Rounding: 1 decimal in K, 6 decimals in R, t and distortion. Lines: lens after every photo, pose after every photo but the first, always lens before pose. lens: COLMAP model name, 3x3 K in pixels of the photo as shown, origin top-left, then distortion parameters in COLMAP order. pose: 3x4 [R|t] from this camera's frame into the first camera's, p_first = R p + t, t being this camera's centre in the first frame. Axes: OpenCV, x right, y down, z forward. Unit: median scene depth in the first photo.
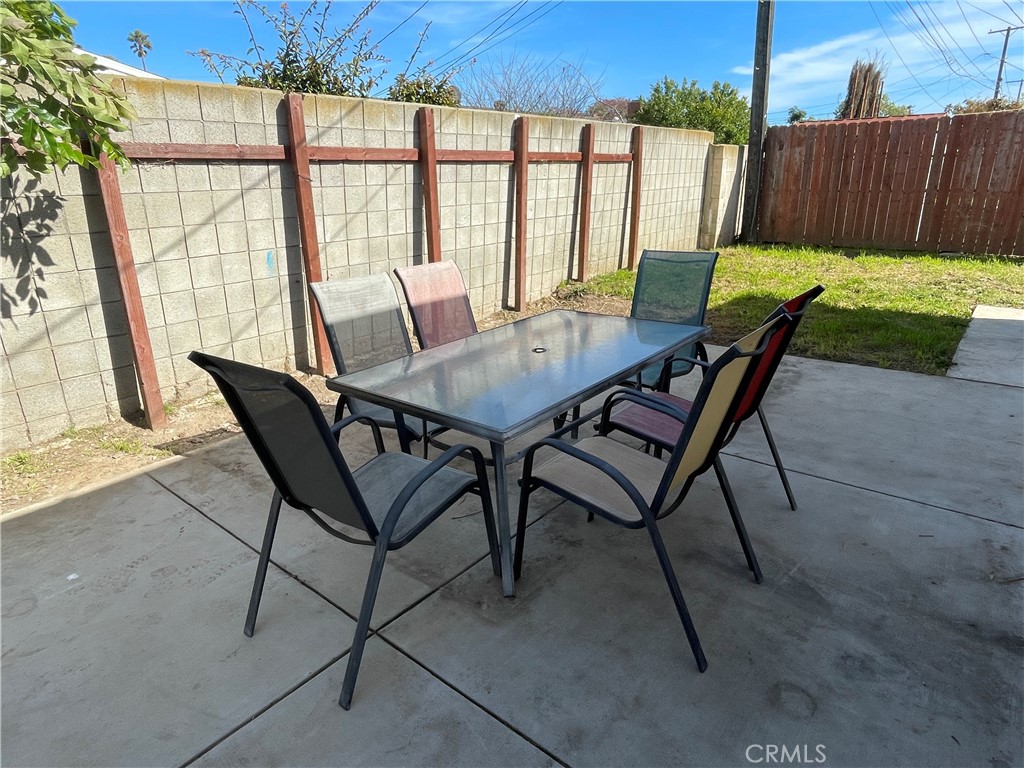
lens RADIAL K [[613.6, 0, 512.0], [0, 613.6, 384.0], [0, 0, 1]] dist [-0.021616, 0.001288]
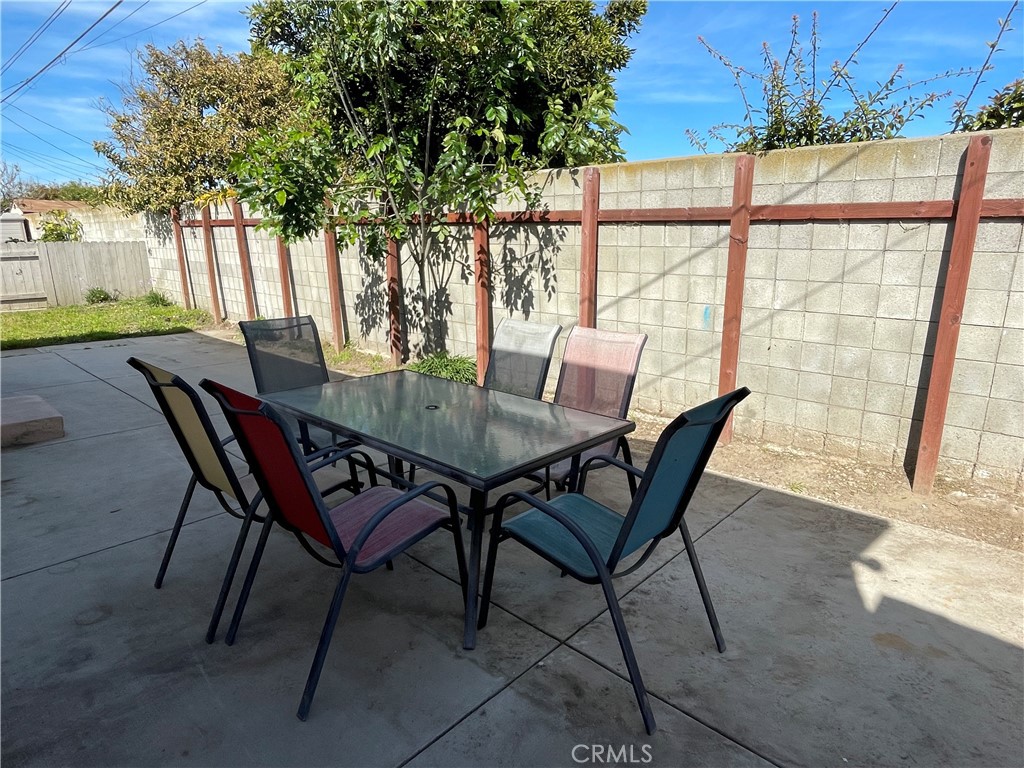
lens RADIAL K [[613.6, 0, 512.0], [0, 613.6, 384.0], [0, 0, 1]] dist [-0.021616, 0.001288]
pose [[-0.061782, 0.243995, -0.967807, 0.696201], [-0.324576, 0.912043, 0.250656, -0.260947], [0.943840, 0.329613, 0.022848, 0.737775]]
